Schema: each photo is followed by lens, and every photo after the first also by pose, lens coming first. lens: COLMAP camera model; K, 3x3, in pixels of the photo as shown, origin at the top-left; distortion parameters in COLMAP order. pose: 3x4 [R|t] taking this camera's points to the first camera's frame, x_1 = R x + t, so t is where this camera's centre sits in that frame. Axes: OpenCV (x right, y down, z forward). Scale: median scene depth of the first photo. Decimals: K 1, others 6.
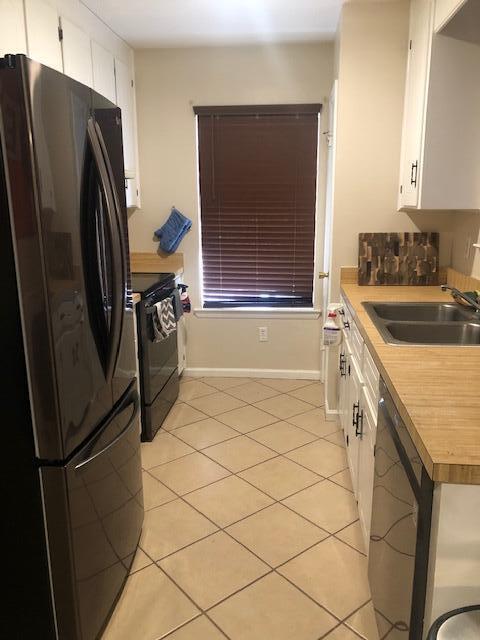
lens RADIAL K [[527.9, 0, 240.8], [0, 527.9, 324.6], [0, 0, 1]] dist [0.047292, -0.038728]
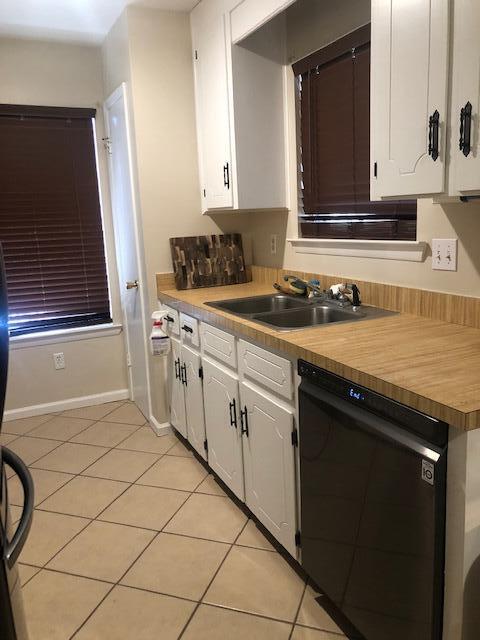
lens RADIAL K [[527.9, 0, 240.8], [0, 527.9, 316.5], [0, 0, 1]] dist [0.047292, -0.038728]
pose [[0.854567, -0.128977, 0.503071, -0.179186], [0.156395, 0.987616, -0.012463, 0.004539], [-0.495233, 0.089328, 0.864155, 0.097648]]
